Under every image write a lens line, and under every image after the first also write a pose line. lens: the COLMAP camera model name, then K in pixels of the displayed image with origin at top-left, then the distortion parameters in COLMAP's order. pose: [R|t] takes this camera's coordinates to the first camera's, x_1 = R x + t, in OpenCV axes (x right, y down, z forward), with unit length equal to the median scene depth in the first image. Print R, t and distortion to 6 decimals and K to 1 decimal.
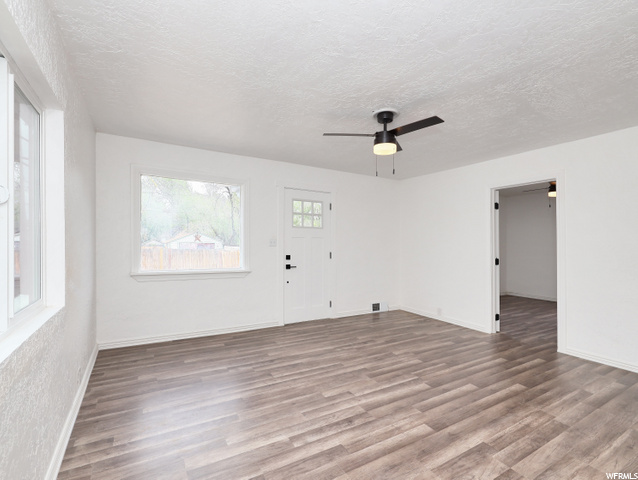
lens RADIAL K [[299.6, 0, 310.8], [0, 299.6, 240.8], [0, 0, 1]] dist [-0.002313, -0.000998]
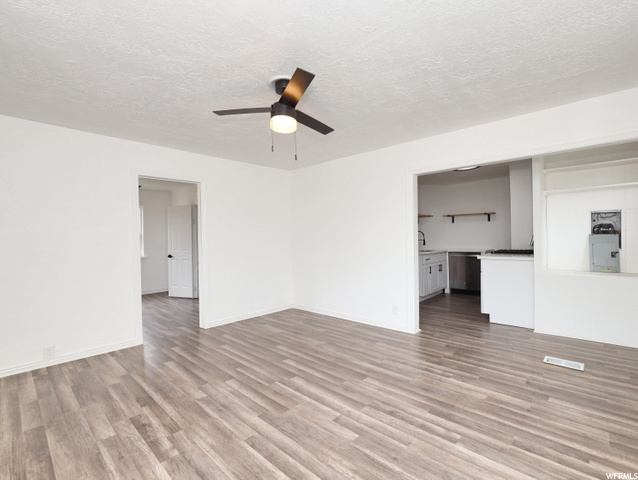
lens RADIAL K [[299.6, 0, 324.2], [0, 299.6, 241.0], [0, 0, 1]] dist [-0.002313, -0.000998]
pose [[-0.304186, -0.015125, 0.952493, -0.526860], [0.005987, 0.999824, 0.017789, 0.001730], [-0.952594, 0.011114, -0.304042, 1.057021]]
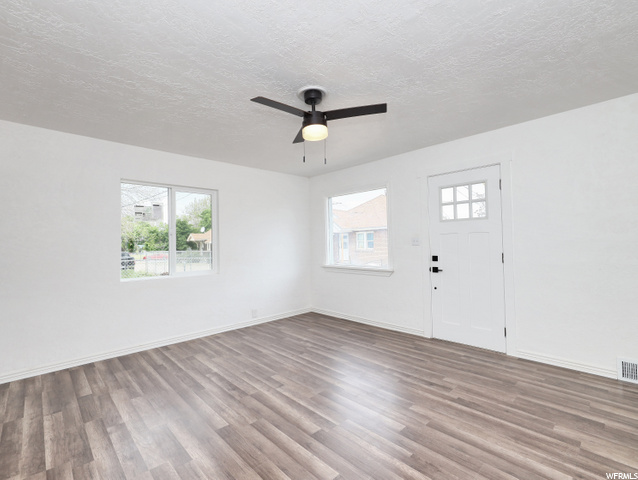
lens RADIAL K [[299.6, 0, 320.3], [0, 299.6, 239.7], [0, 0, 1]] dist [-0.002313, -0.000998]
pose [[0.243376, -0.031343, -0.969426, 0.993452], [0.029921, 0.999245, -0.024795, 0.020964], [0.969470, -0.022972, 0.244130, 0.735098]]
